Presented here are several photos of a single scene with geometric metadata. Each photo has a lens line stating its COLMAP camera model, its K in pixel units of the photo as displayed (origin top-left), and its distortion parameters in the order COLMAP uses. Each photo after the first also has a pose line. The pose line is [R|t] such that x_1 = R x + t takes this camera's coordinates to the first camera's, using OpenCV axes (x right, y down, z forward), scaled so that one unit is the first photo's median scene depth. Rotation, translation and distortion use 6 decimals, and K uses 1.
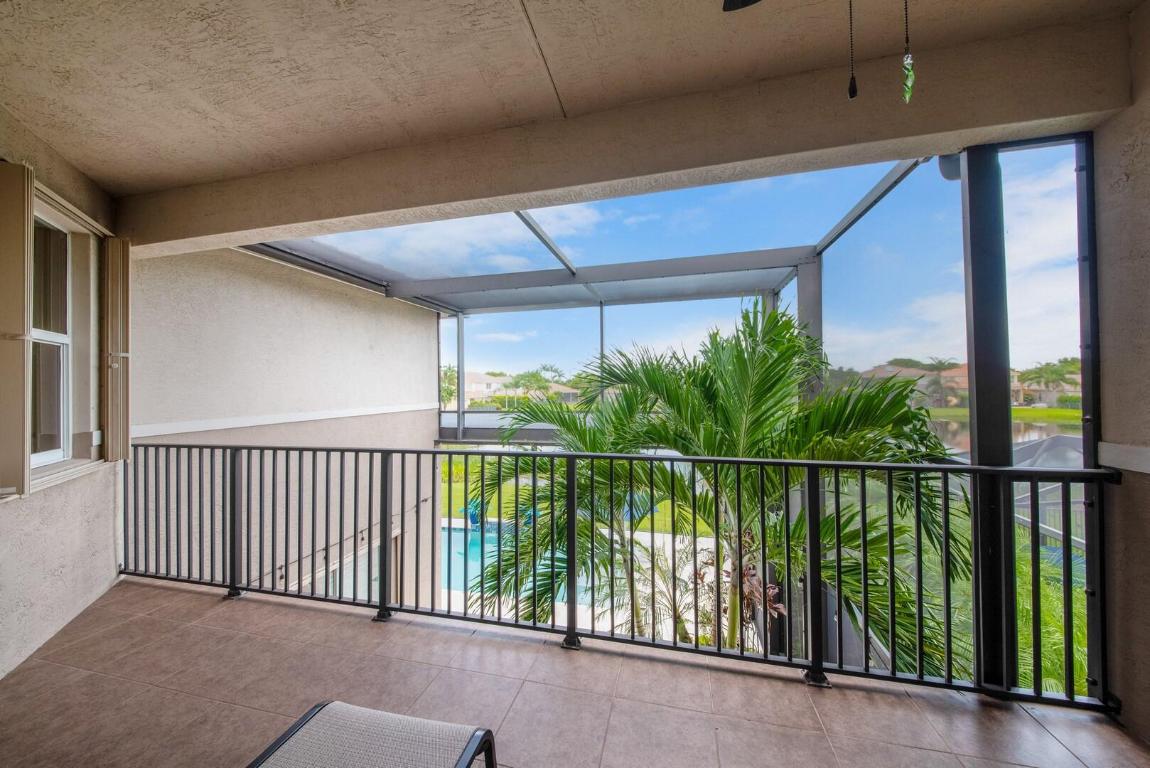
lens RADIAL K [[392.3, 0, 575.0], [0, 392.3, 384.0], [0, 0, 1]] dist [-0.001418, -0.000062]
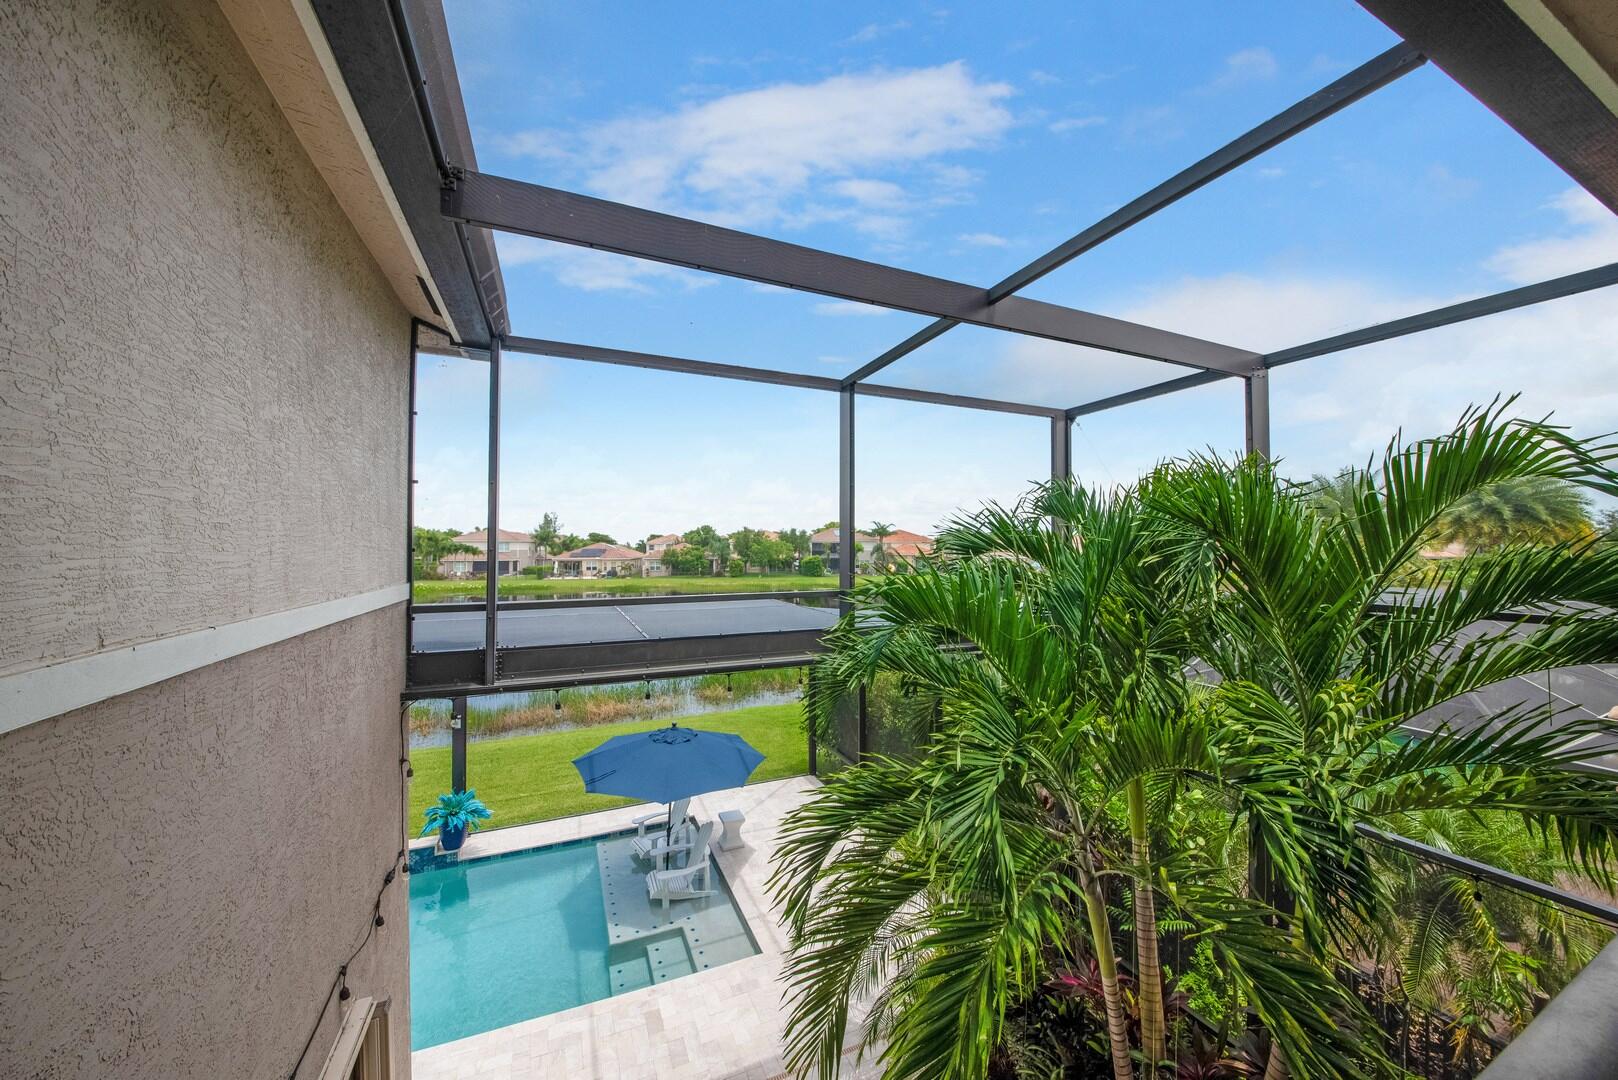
lens RADIAL K [[552.0, 0, 809.0], [0, 552.0, 540.0], [0, 0, 1]] dist [-0.001418, -0.000062]
pose [[0.793122, 0.023313, 0.608617, -0.362388], [-0.015902, 0.999719, -0.017571, 0.009671], [-0.608856, 0.004258, 0.793270, 0.378324]]
